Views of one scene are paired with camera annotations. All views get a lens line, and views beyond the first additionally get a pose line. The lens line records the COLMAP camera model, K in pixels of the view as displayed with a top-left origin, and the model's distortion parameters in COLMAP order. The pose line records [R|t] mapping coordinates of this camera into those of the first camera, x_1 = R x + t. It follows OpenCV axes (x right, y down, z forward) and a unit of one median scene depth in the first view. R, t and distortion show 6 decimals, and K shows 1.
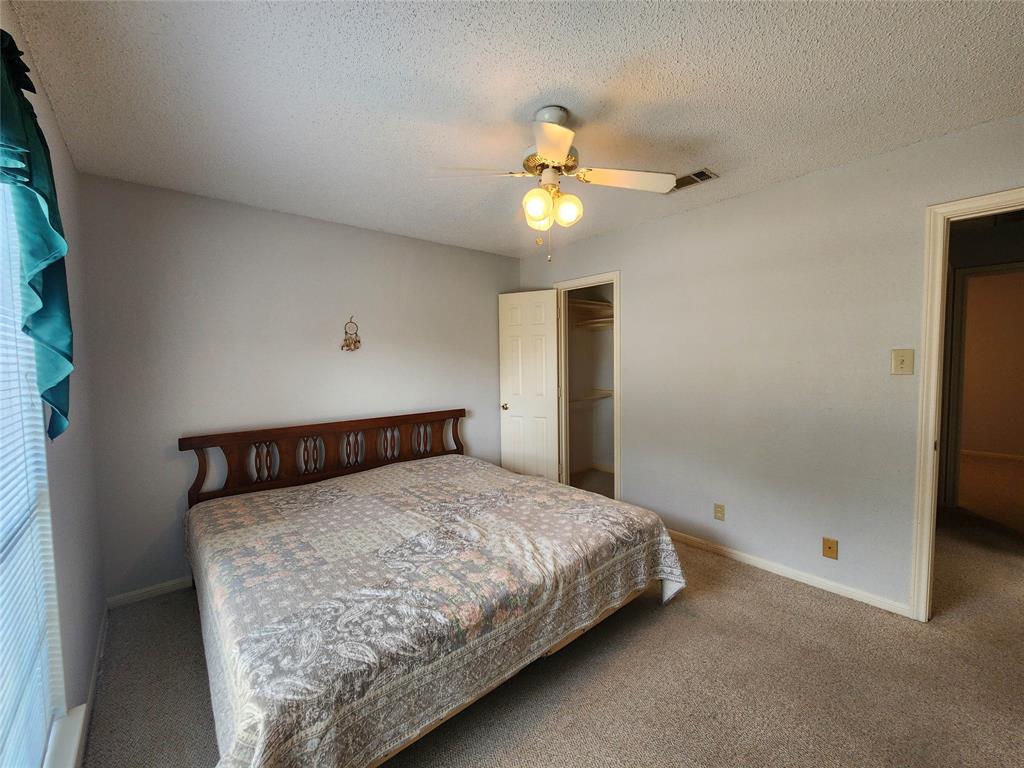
lens RADIAL K [[419.3, 0, 518.3], [0, 419.3, 383.8], [0, 0, 1]] dist [-0.009521, -0.000036]
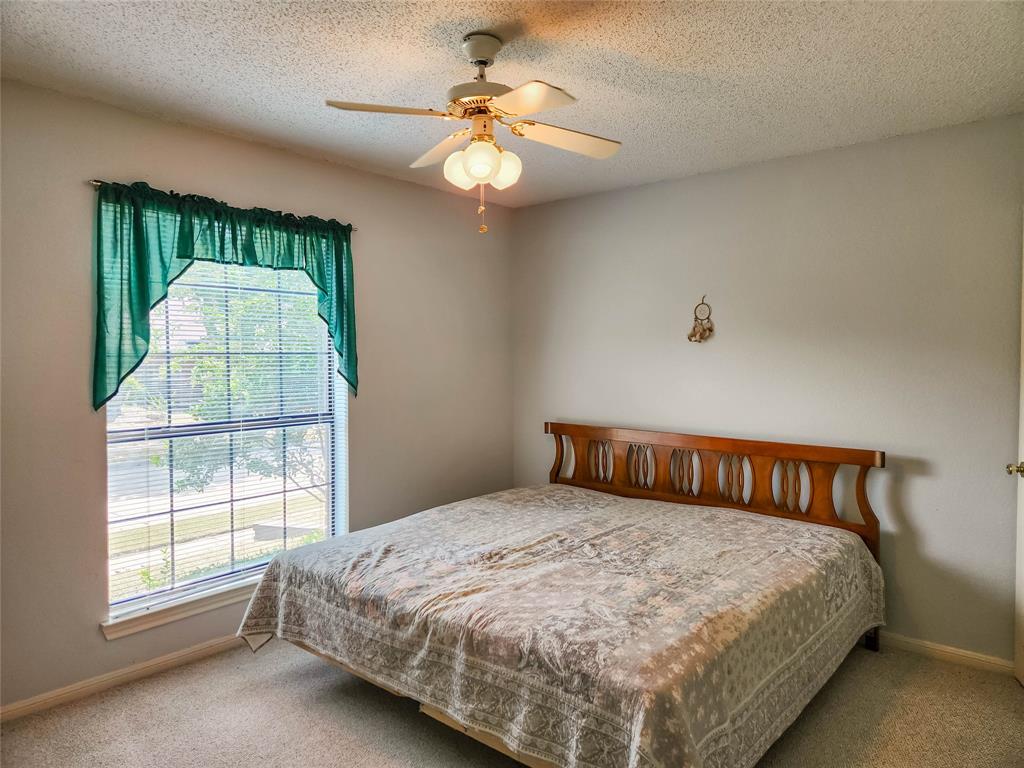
lens RADIAL K [[683.6, 0, 517.0], [0, 683.6, 380.5], [0, 0, 1]] dist [0.038411, -0.000124]
pose [[0.148714, 0.055870, -0.987301, 1.221352], [-0.066034, 0.996735, 0.046458, -0.074606], [0.986673, 0.058287, 0.151918, 0.800833]]
